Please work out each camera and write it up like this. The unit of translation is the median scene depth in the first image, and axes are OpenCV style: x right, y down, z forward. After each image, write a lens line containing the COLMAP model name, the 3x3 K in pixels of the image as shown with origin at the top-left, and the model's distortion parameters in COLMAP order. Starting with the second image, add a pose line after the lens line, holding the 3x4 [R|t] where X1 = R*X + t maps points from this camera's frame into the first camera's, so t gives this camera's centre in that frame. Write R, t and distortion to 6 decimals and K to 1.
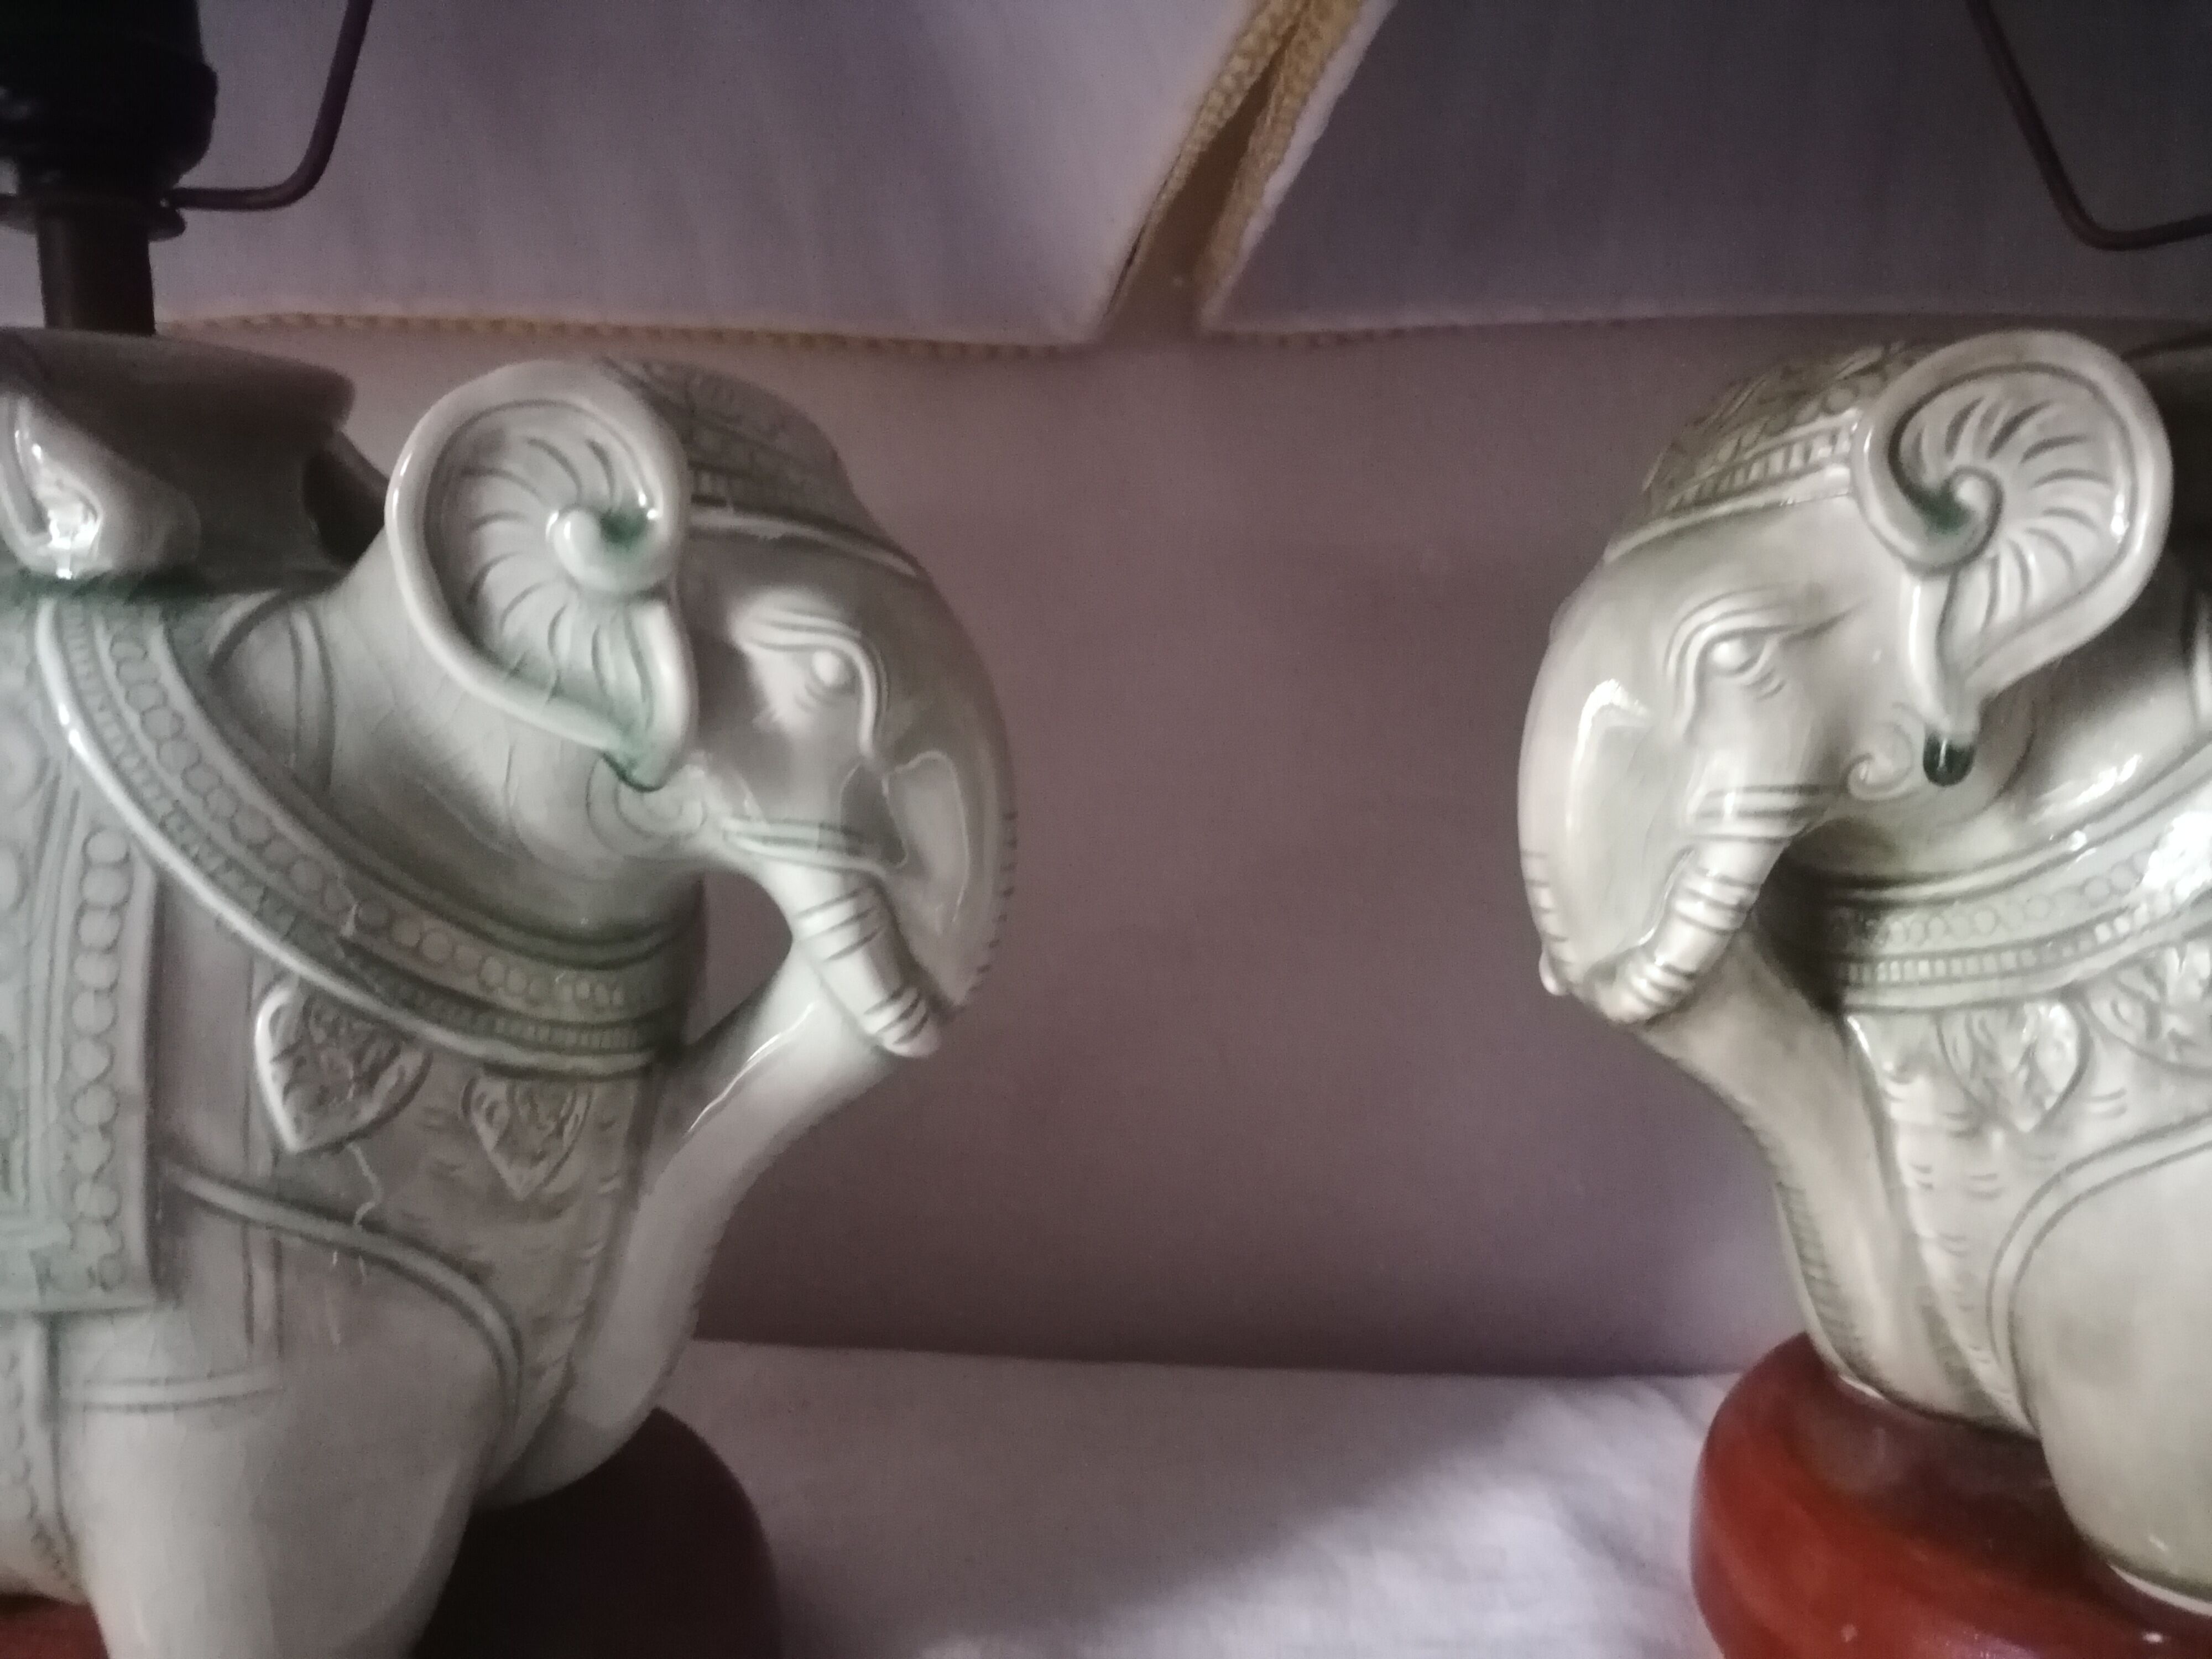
lens RADIAL K [[1724.7, 0, 1106.0], [0, 1724.7, 829.5], [0, 0, 1]] dist [0.032115, -0.066361]
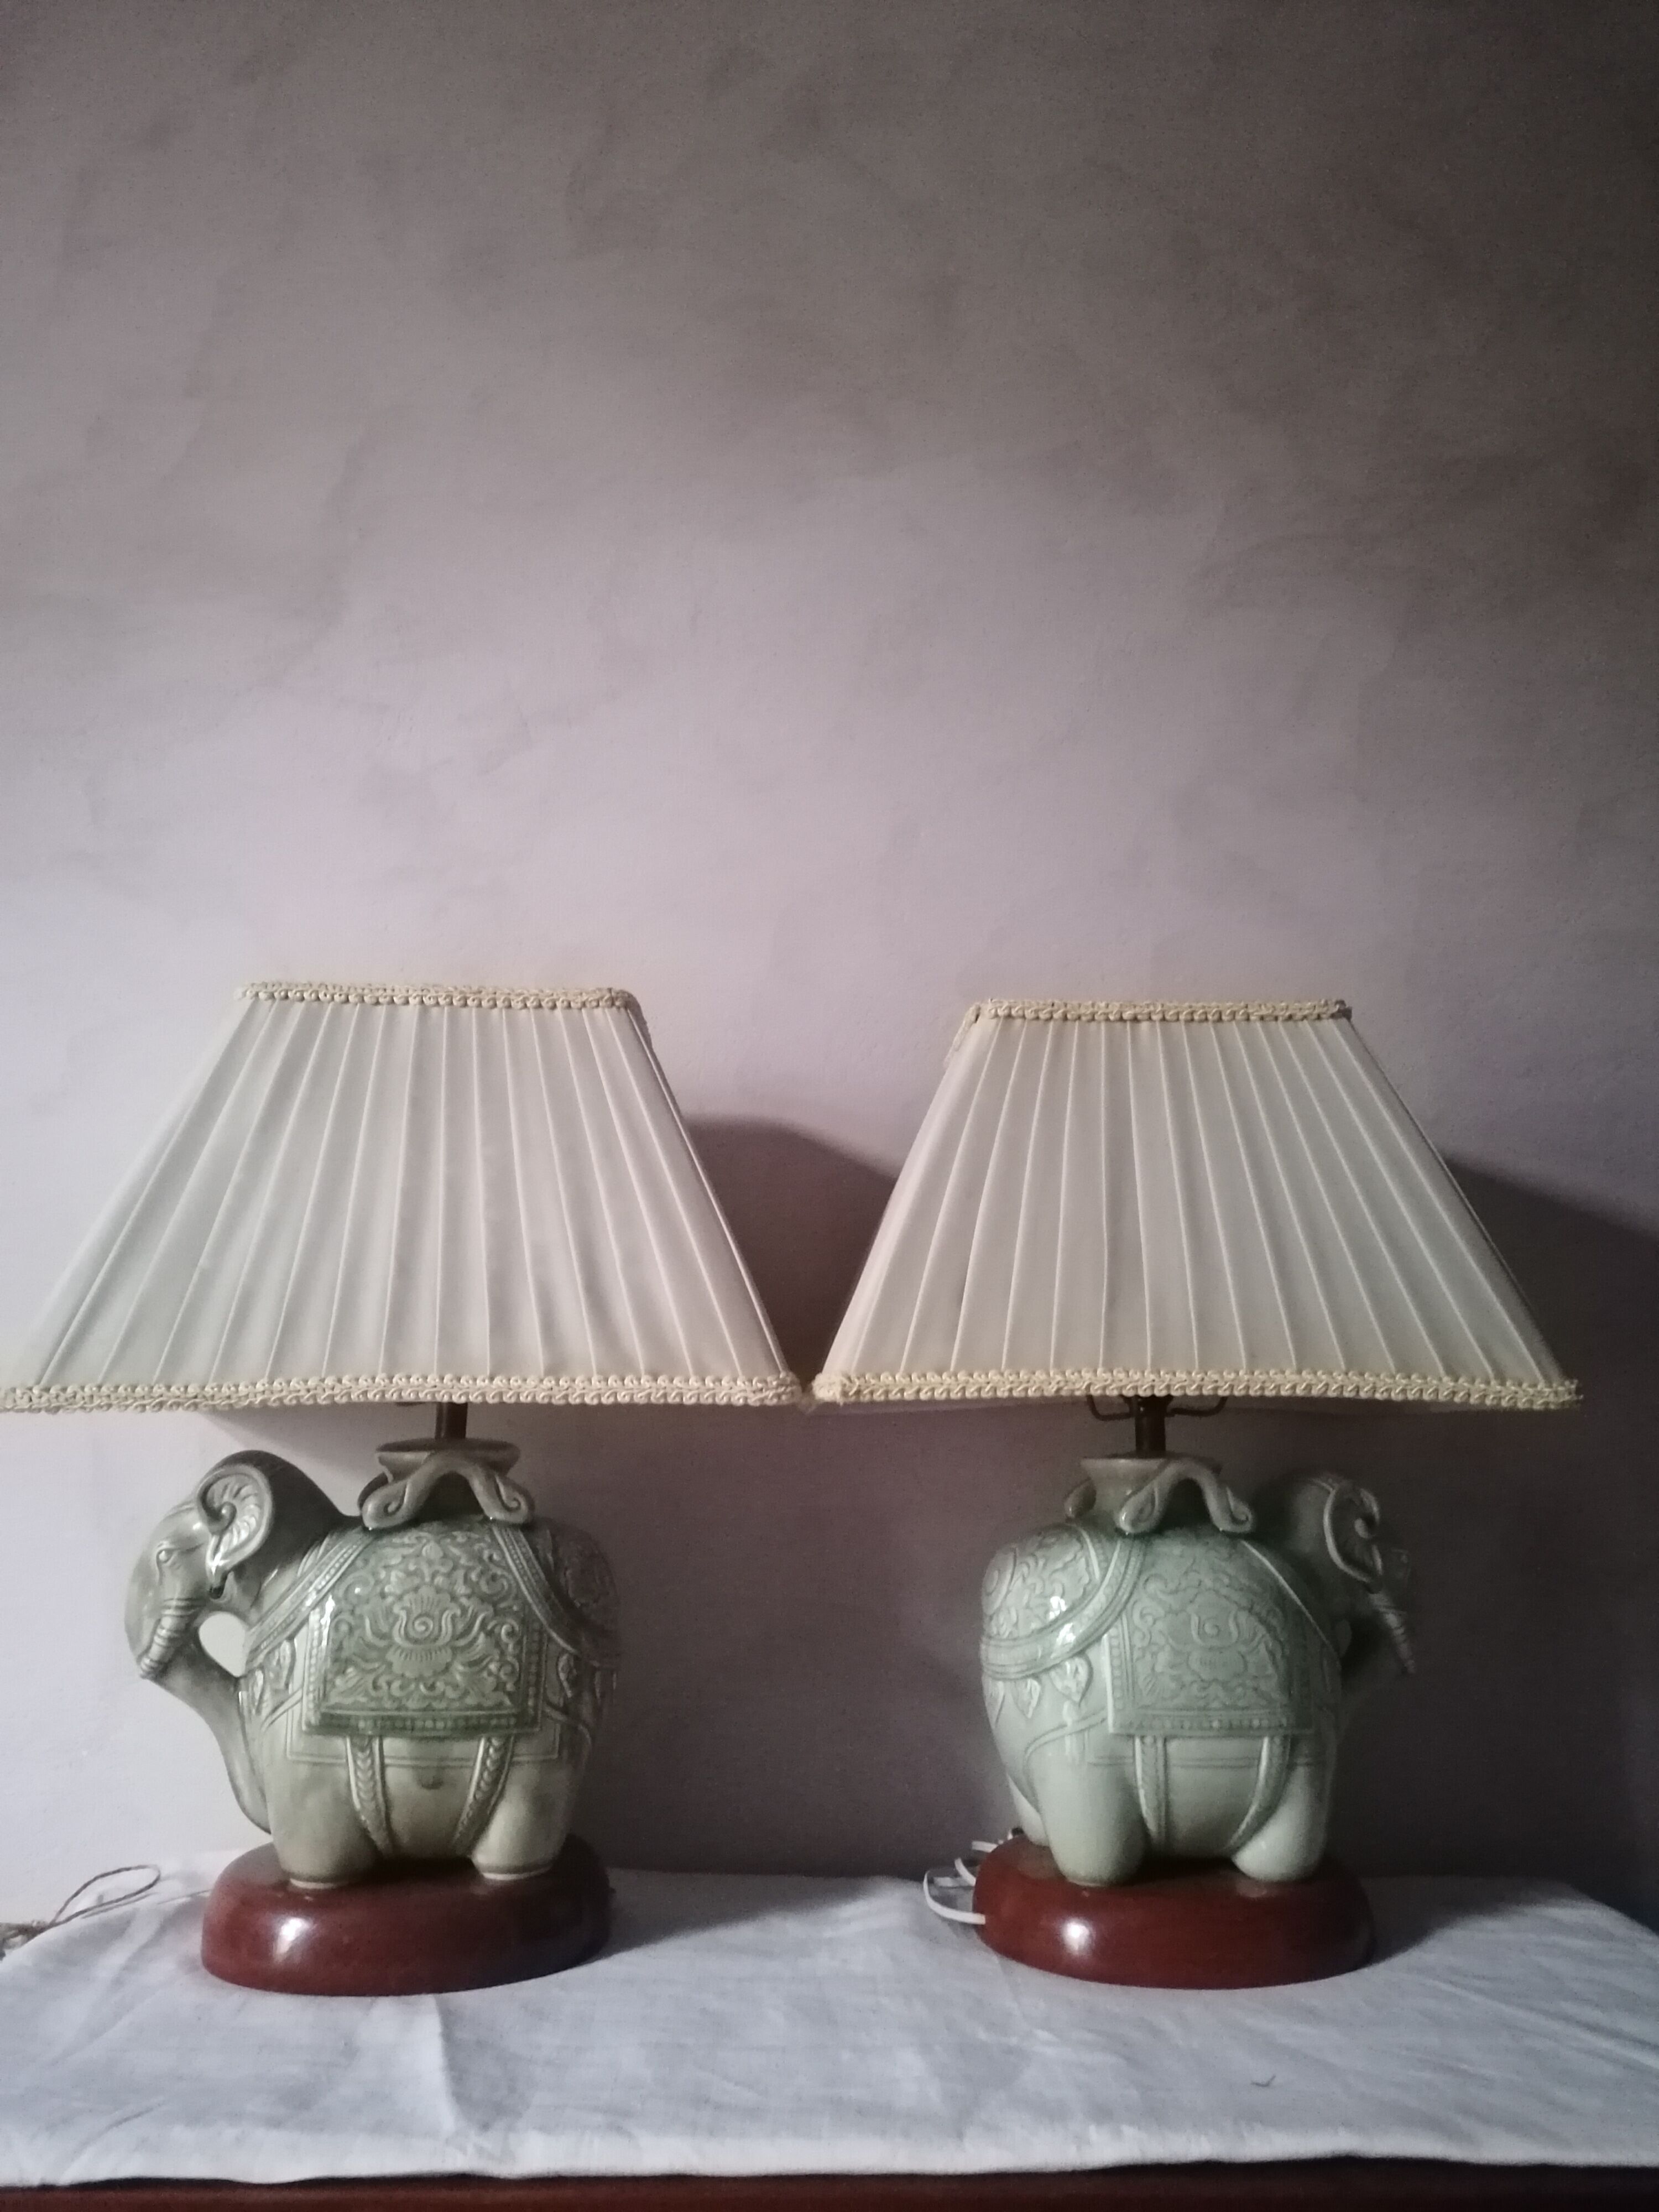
lens RADIAL K [[1638.0, 0, 829.5], [0, 1638.0, 1106.0], [0, 0, 1]] dist [0.078333, -0.083335]
pose [[0.997651, 0.033605, 0.059698, 1.396979], [-0.014304, 0.954395, -0.298203, 0.004584], [-0.066997, 0.296649, 0.952634, -2.336107]]
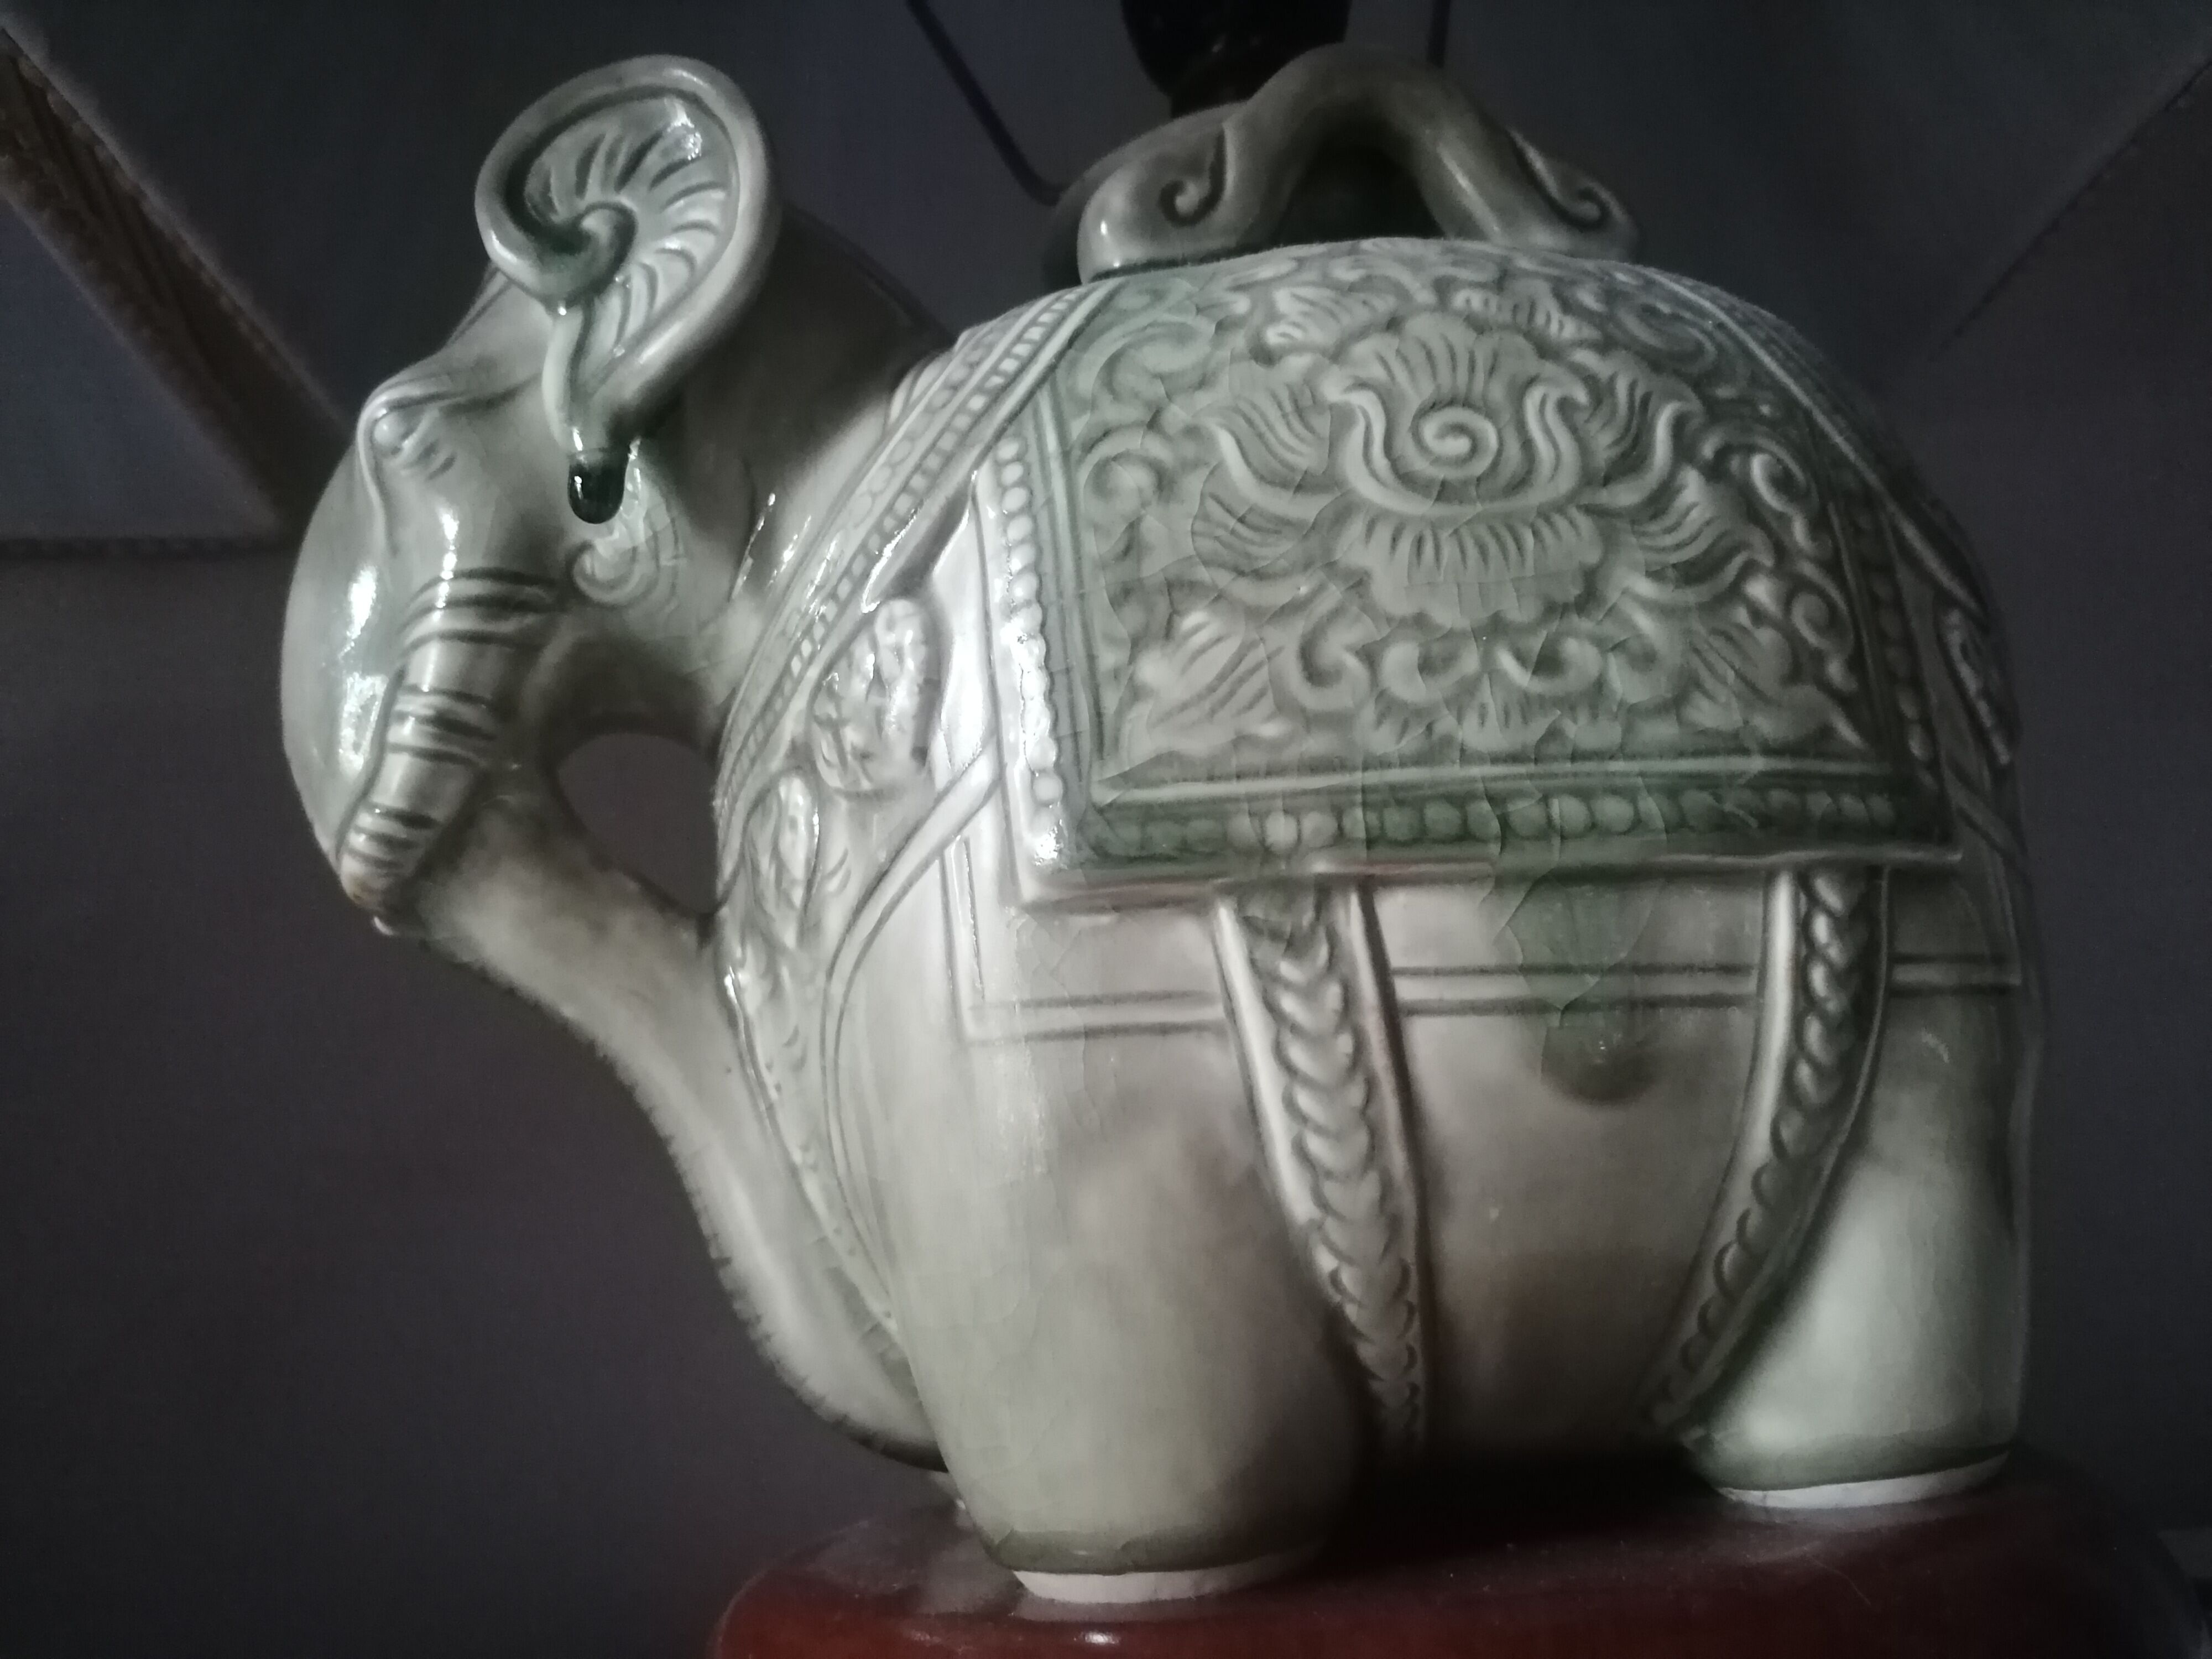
lens RADIAL K [[1638.0, 0, 1106.0], [0, 1638.0, 829.5], [0, 0, 1]] dist [0.078333, -0.083335]
pose [[0.996295, -0.082182, 0.025355, 0.682185], [0.085797, 0.929204, -0.359471, 0.423082], [0.005982, 0.360314, 0.932812, 0.278339]]
